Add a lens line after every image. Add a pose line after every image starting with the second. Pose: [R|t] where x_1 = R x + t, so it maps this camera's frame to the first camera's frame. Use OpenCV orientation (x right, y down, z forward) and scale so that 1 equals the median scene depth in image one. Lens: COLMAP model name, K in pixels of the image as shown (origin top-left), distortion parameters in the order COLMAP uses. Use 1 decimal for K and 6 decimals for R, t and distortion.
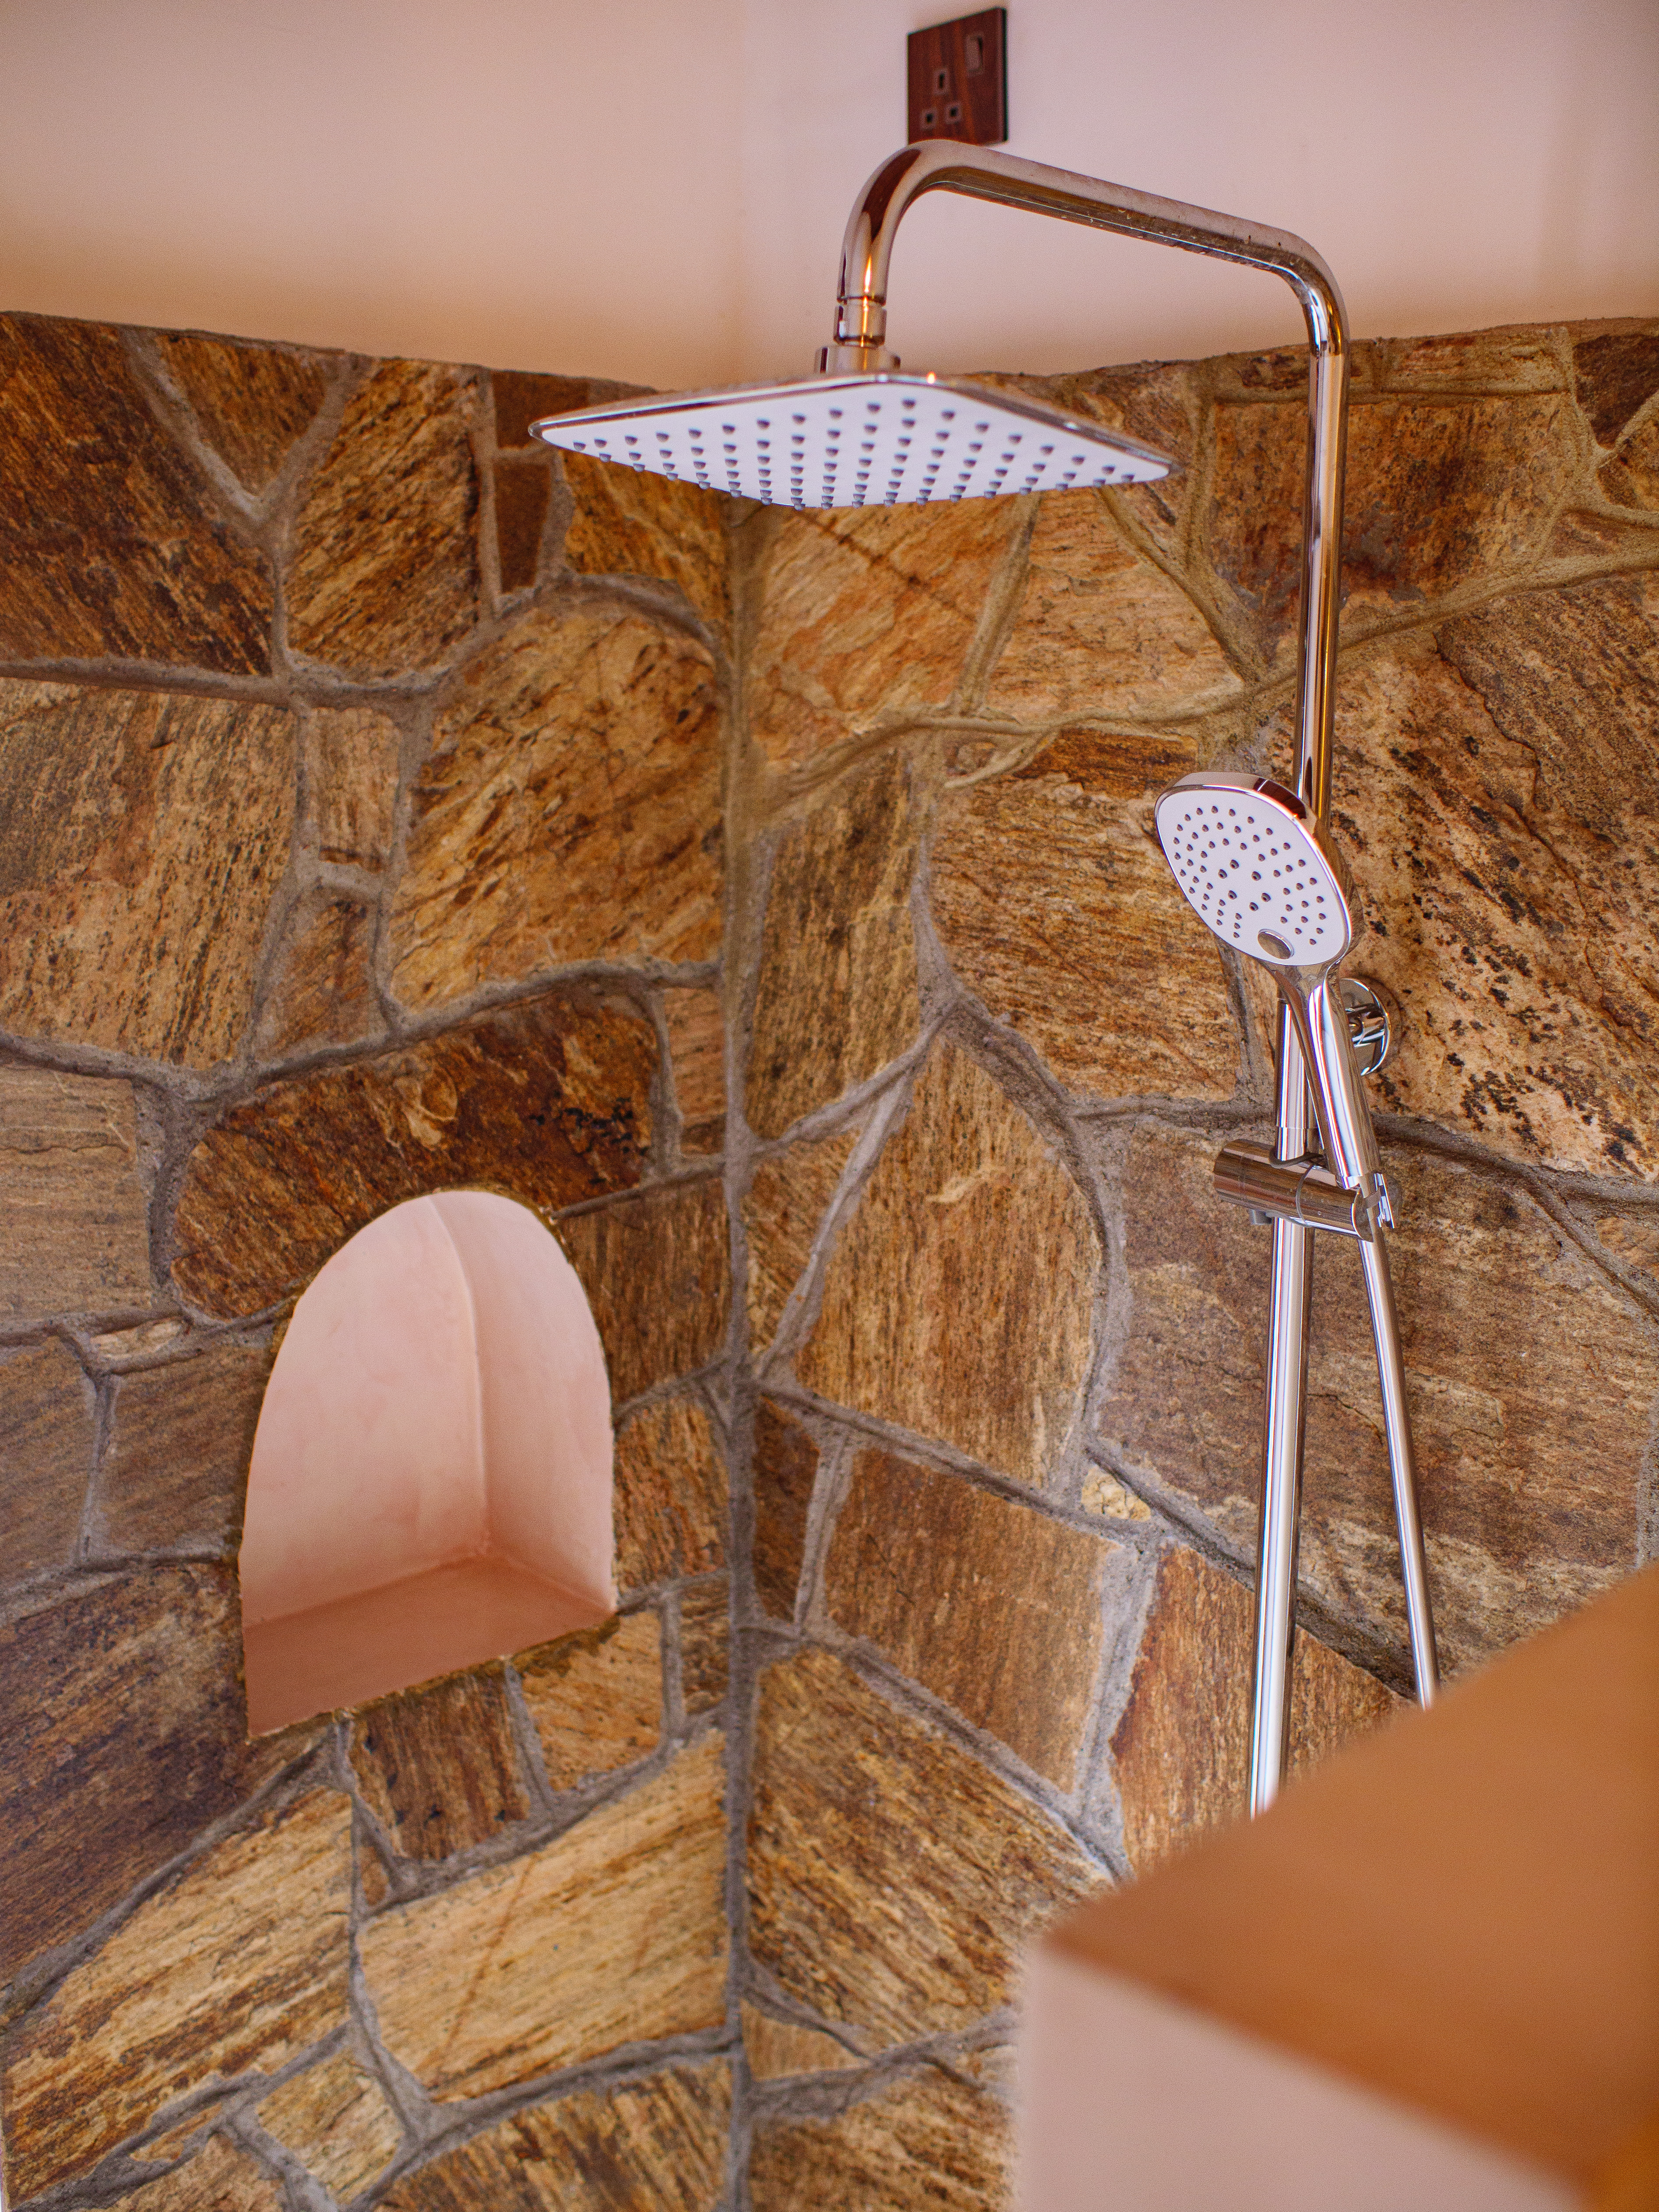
lens RADIAL K [[2342.2, 0, 829.5], [0, 2342.2, 1106.0], [0, 0, 1]] dist [-0.076681, 0.039829]
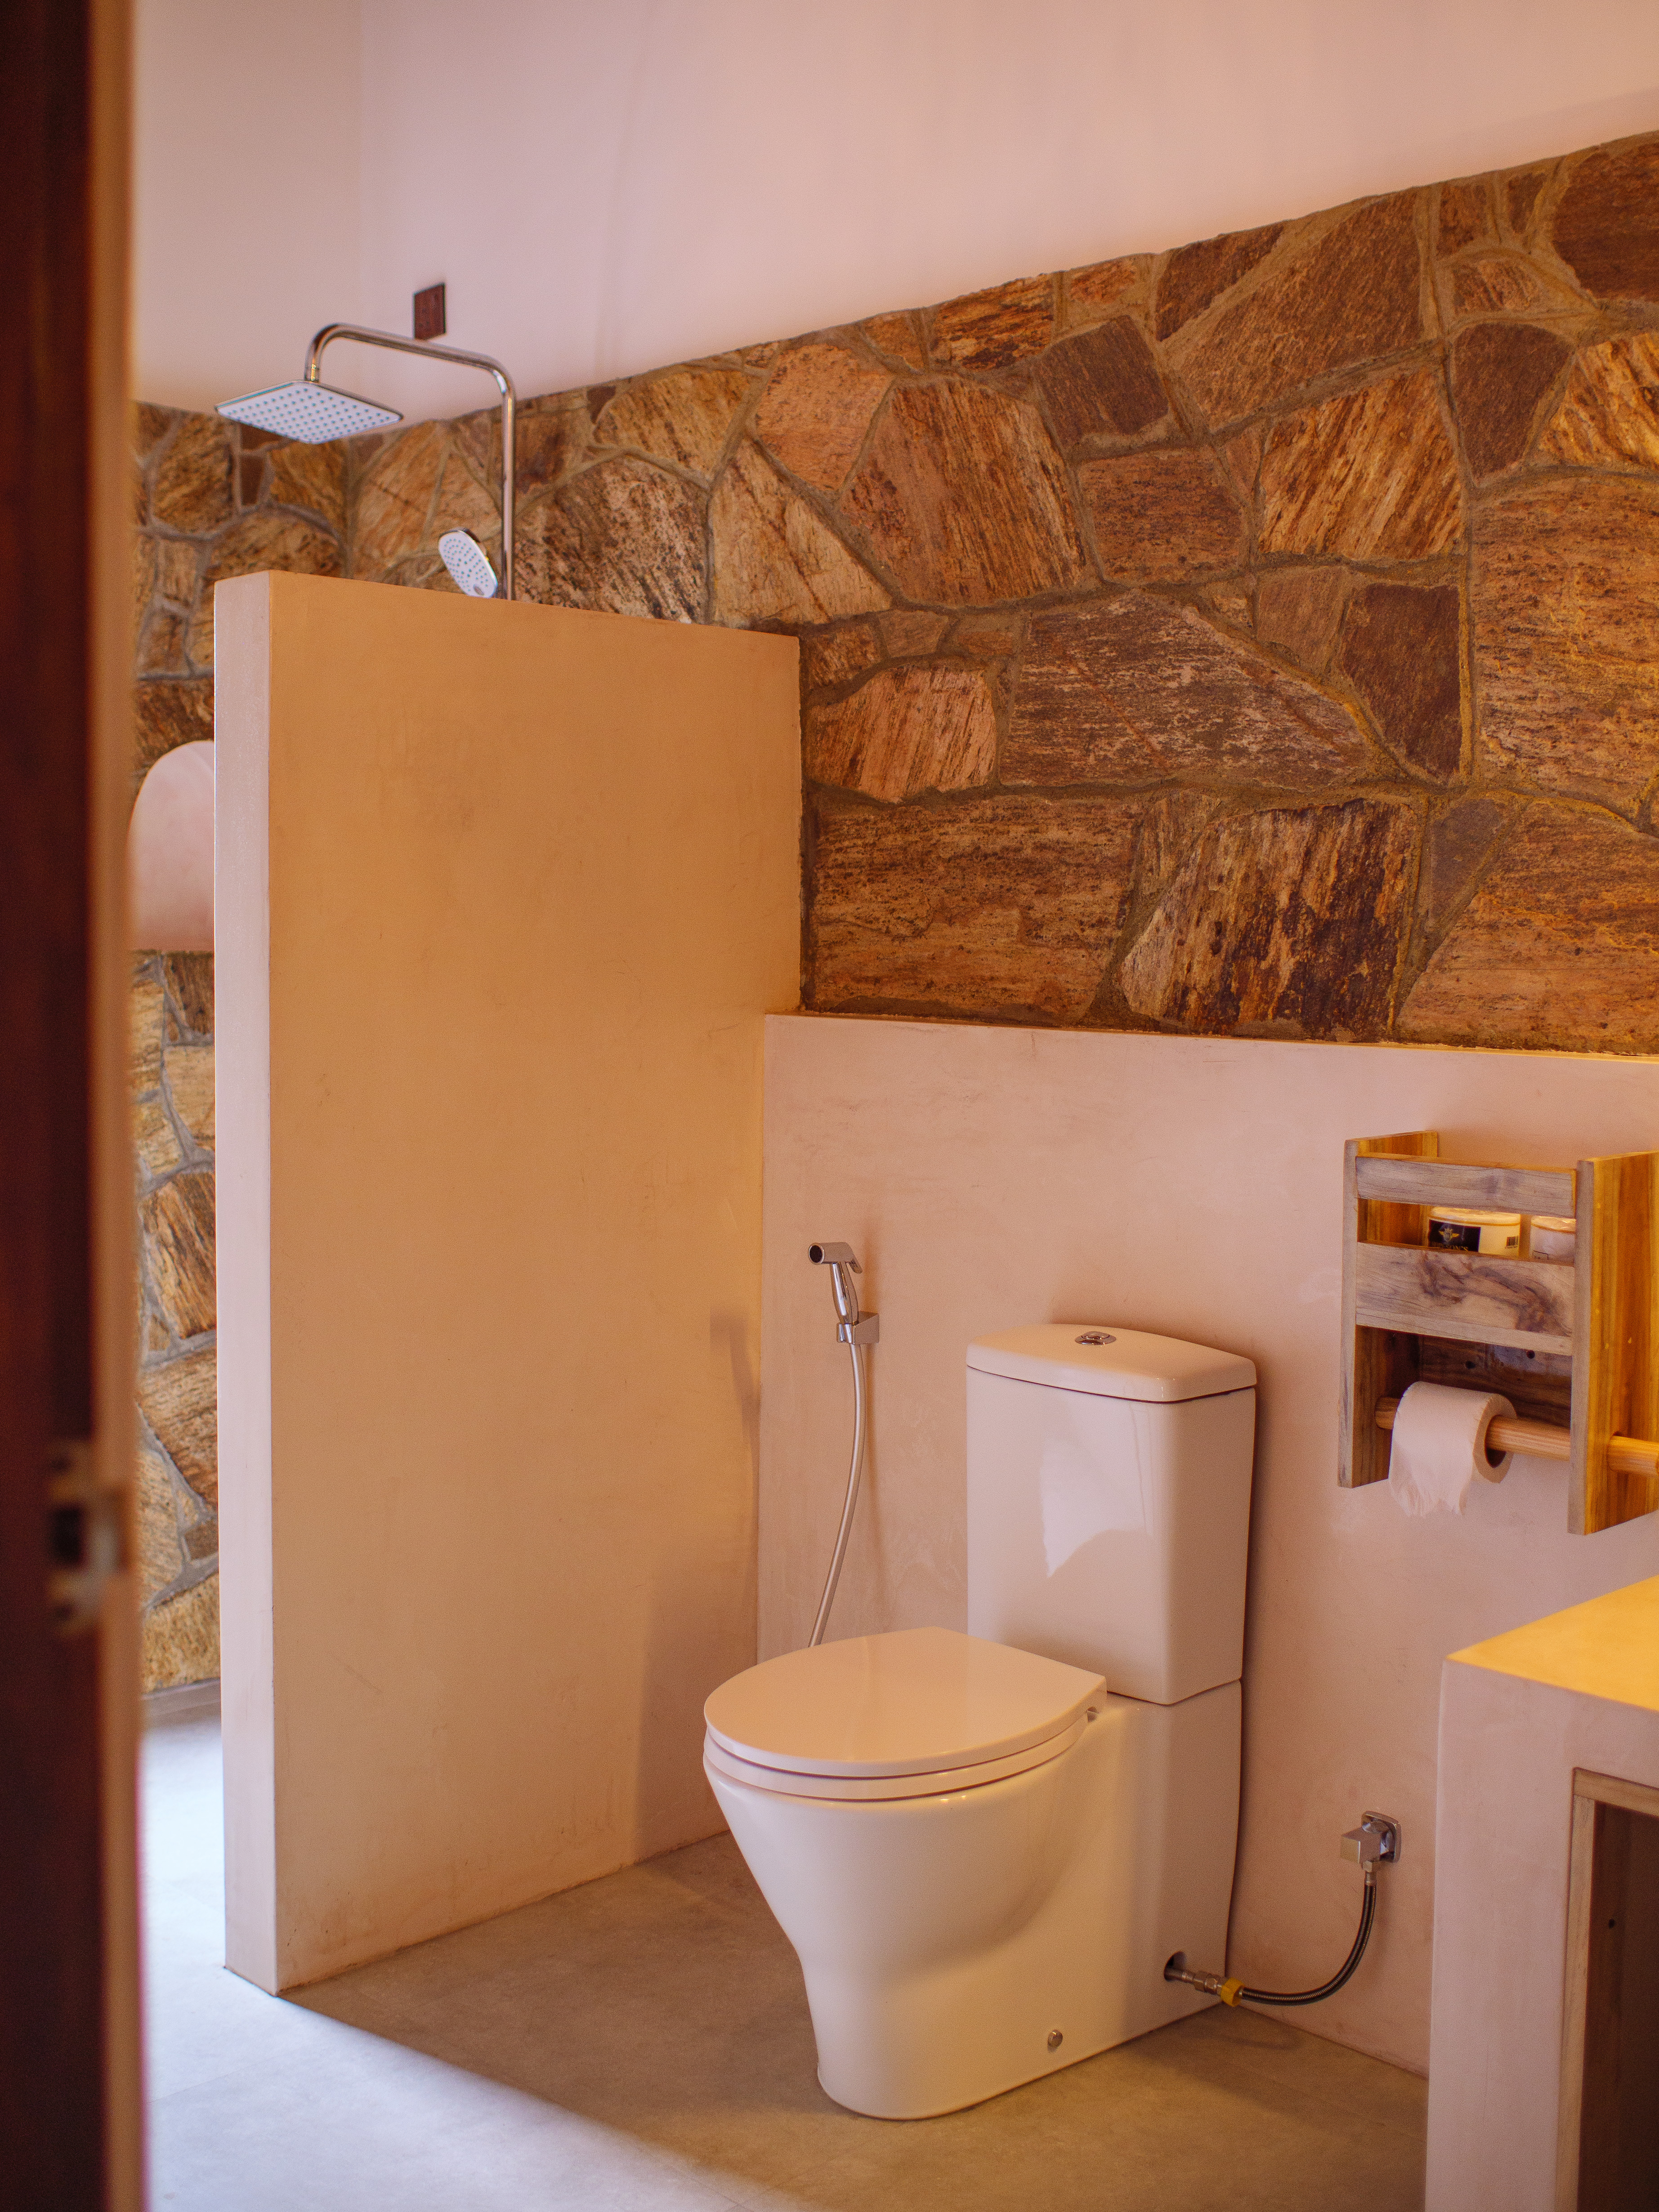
lens RADIAL K [[2417.6, 0, 839.1], [0, 2417.6, 1042.9], [0, 0, 1]] dist [-0.068290, 0.024332]
pose [[0.999996, -0.000017, 0.002659, 0.514461], [0.000372, 0.991082, -0.133250, 0.724526], [-0.002633, 0.133250, 0.991079, -1.547613]]
